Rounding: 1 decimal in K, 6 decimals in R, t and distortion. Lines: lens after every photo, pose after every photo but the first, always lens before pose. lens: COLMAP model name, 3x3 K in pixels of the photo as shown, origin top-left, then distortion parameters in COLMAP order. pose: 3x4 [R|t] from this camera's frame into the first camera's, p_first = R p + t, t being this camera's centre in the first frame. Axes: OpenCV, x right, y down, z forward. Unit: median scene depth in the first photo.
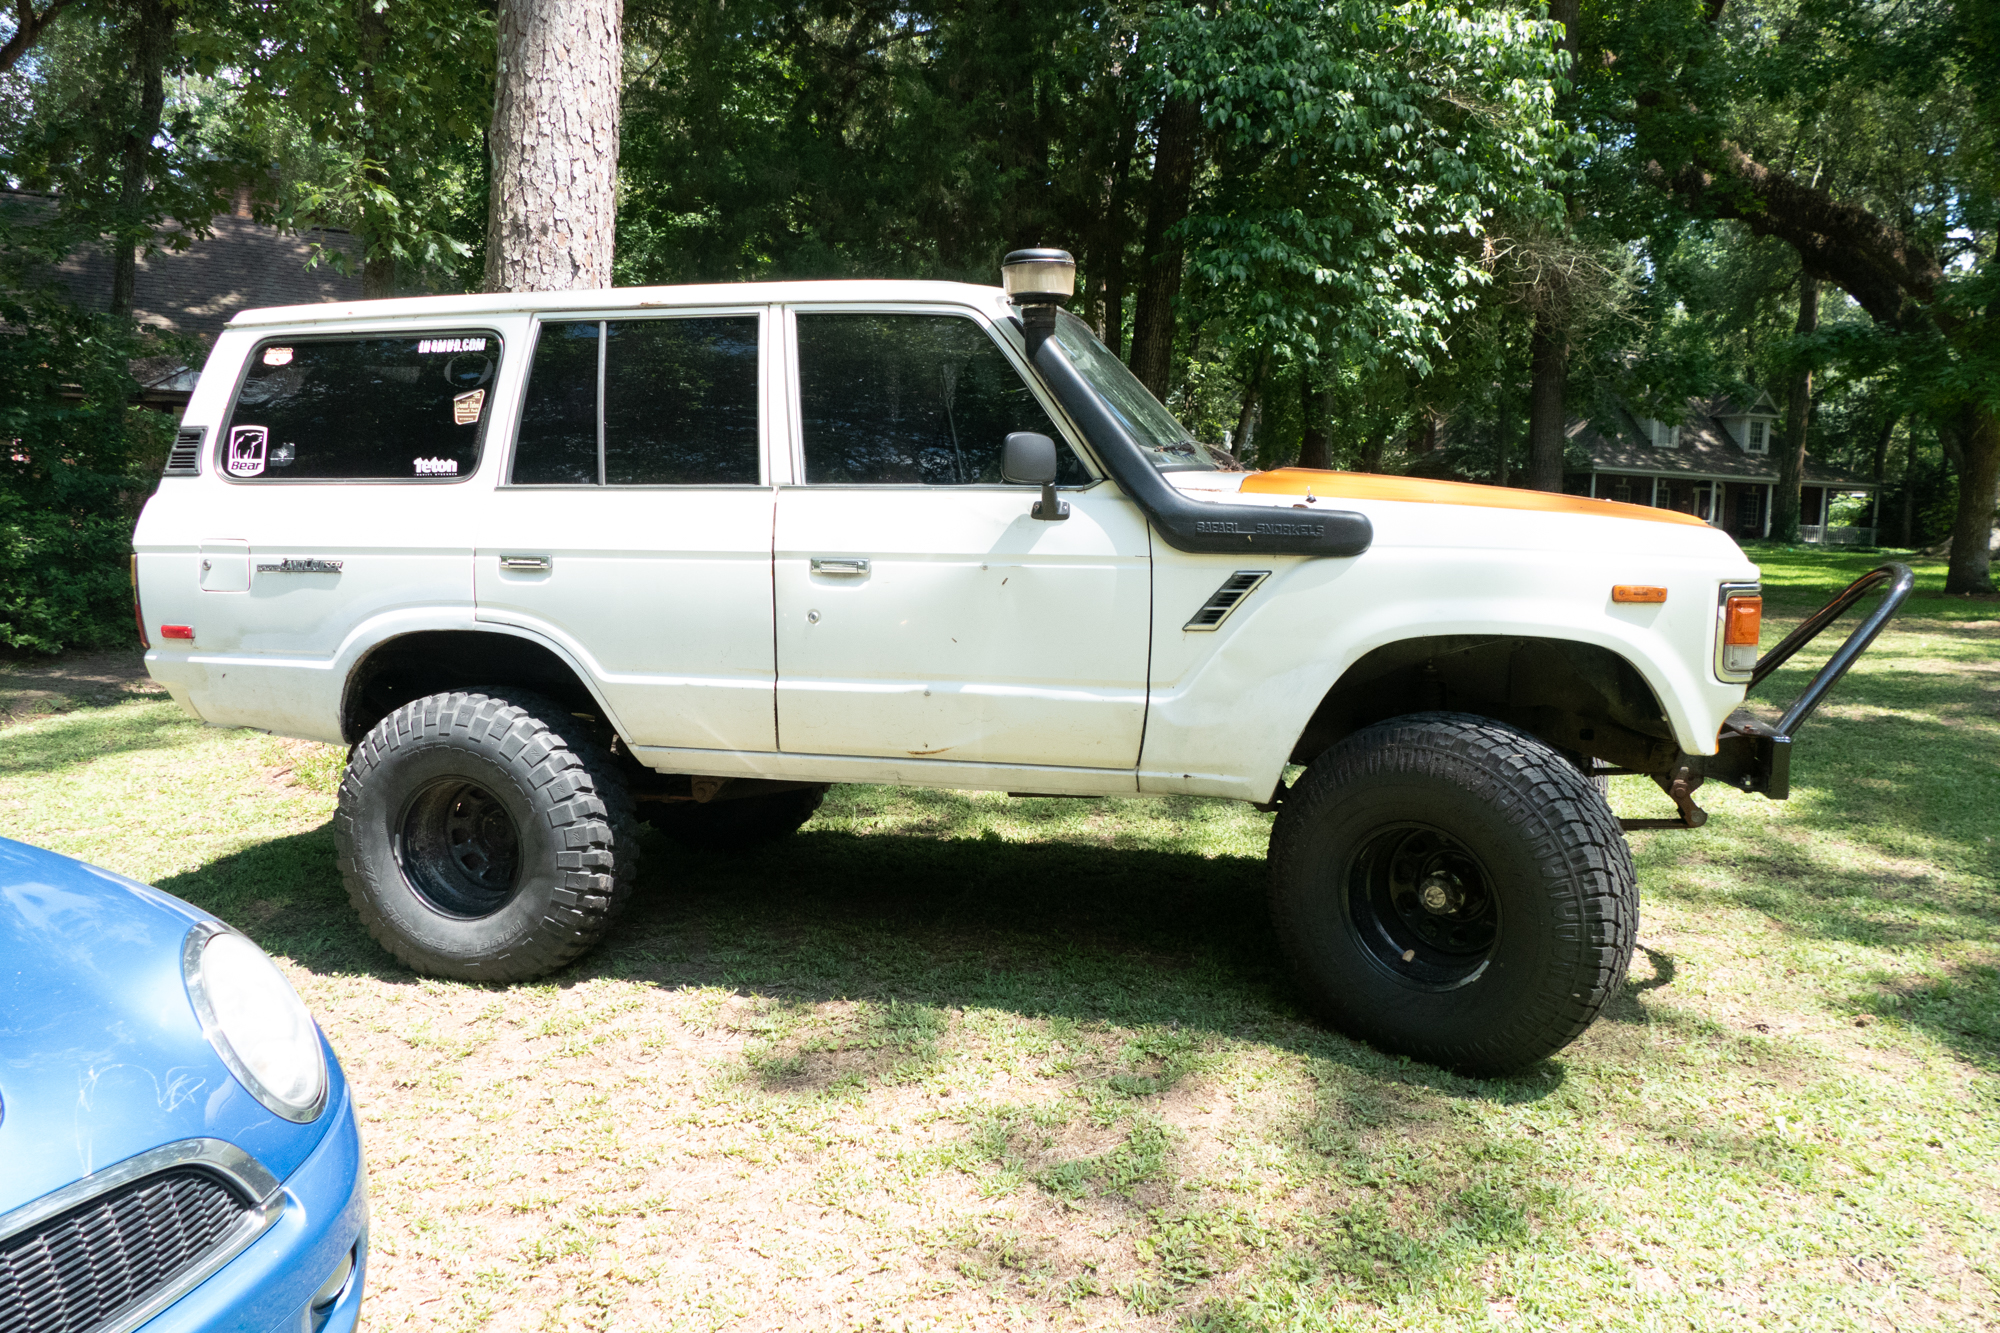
lens RADIAL K [[1435.4, 0, 993.9], [0, 1435.4, 673.5], [0, 0, 1]] dist [-0.025265, 0.011569]
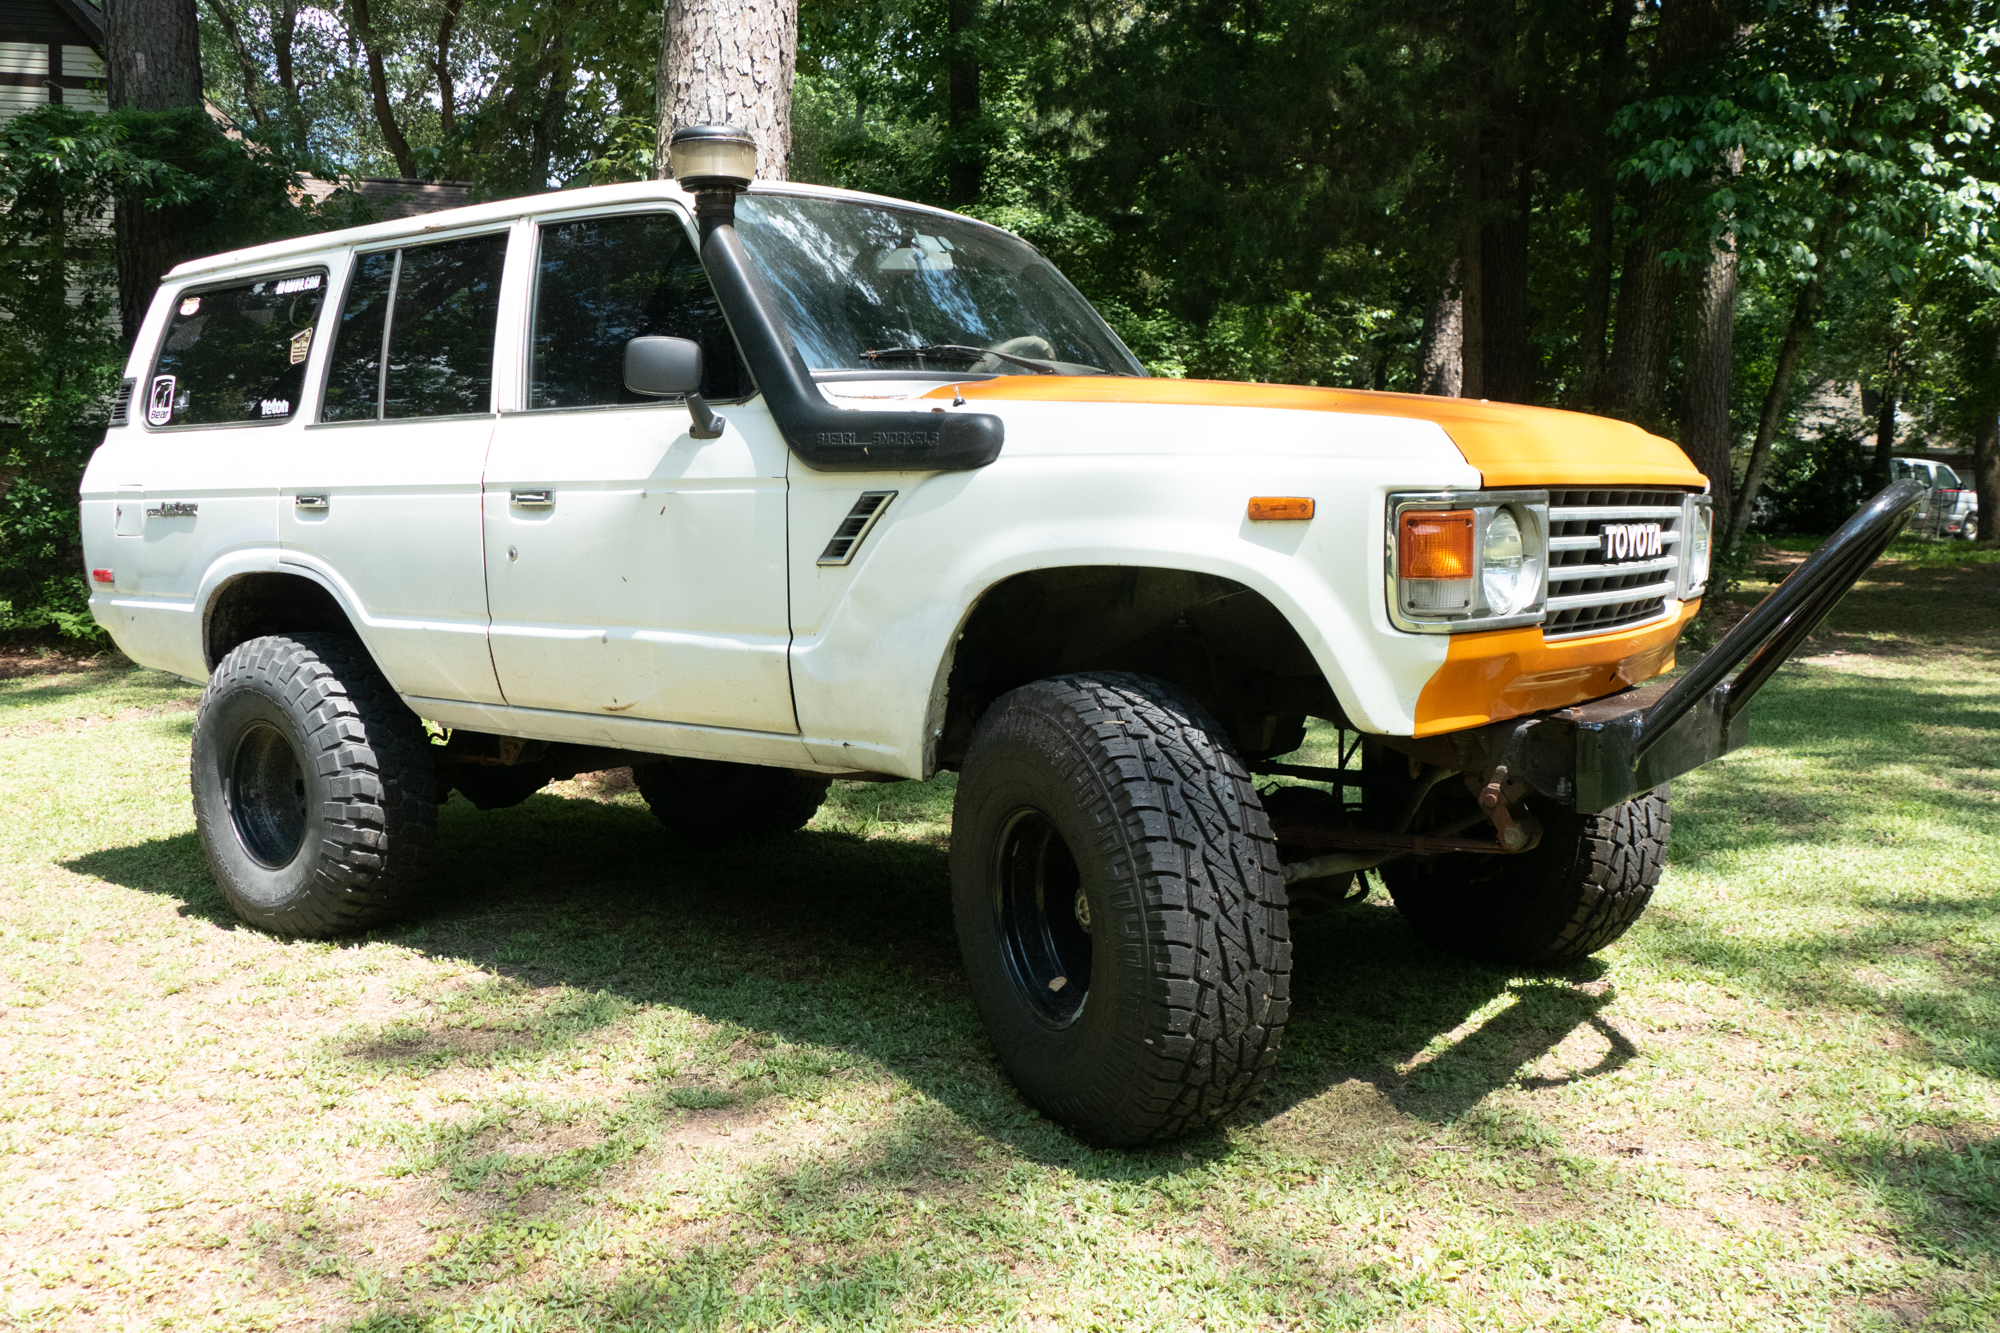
lens RADIAL K [[1737.1, 0, 1015.8], [0, 1737.1, 685.5], [0, 0, 1]] dist [-0.009868, 0.008388]
pose [[0.920944, 0.030623, -0.388490, 0.564543], [-0.038228, 0.999199, -0.011860, 0.042310], [0.387816, 0.025773, 0.921376, 0.104784]]
